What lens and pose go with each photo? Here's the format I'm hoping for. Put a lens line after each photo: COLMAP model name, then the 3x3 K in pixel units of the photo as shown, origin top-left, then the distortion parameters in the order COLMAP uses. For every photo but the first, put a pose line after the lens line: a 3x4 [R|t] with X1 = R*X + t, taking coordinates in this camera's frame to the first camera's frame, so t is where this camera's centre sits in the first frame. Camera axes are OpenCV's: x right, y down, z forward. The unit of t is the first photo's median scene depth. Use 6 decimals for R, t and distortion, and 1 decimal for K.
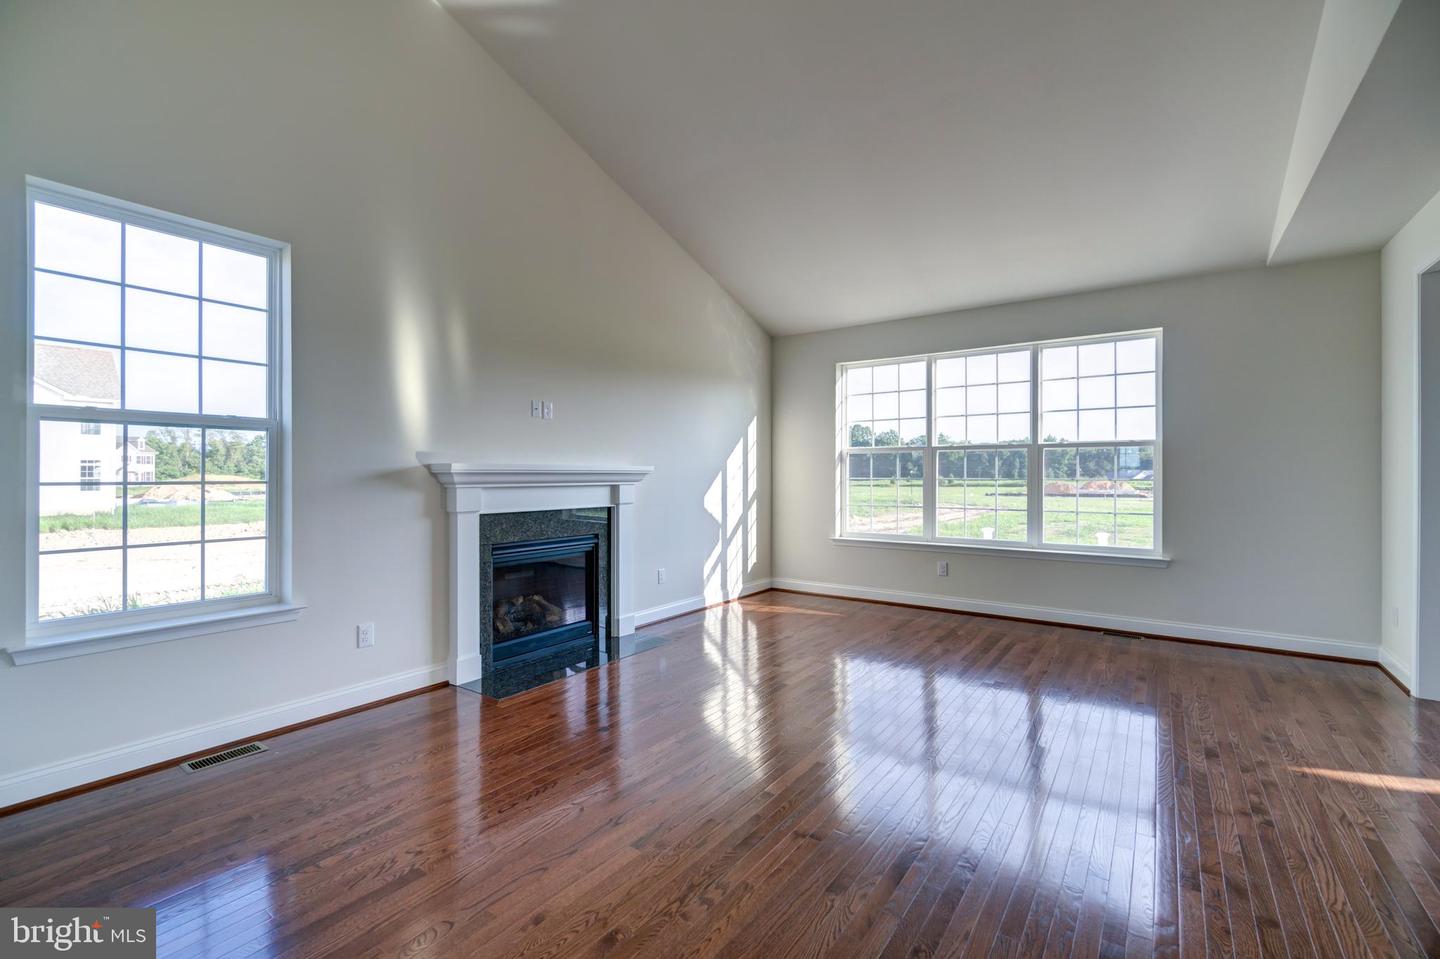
lens RADIAL K [[630.9, 0, 743.8], [0, 630.9, 469.4], [0, 0, 1]] dist [-0.003592, -0.000639]
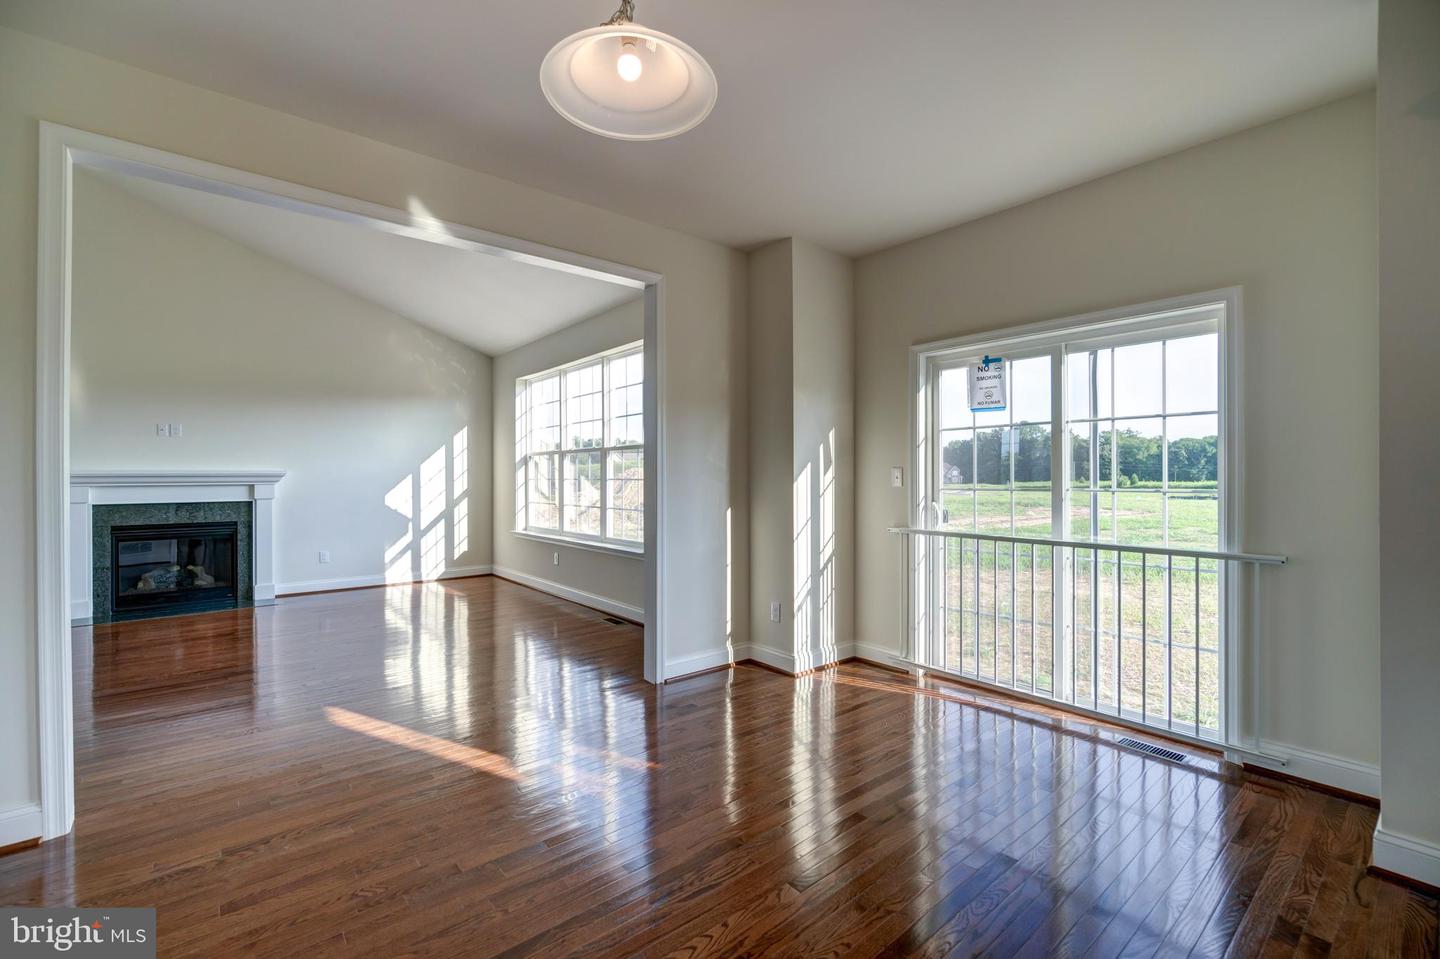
lens RADIAL K [[630.9, 0, 734.9], [0, 630.9, 482.7], [0, 0, 1]] dist [-0.003592, -0.000639]
pose [[0.961380, 0.000920, -0.275224, 0.954717], [0.004366, 0.999818, 0.018593, -0.000079], [0.275191, -0.019076, 0.961200, 0.012469]]
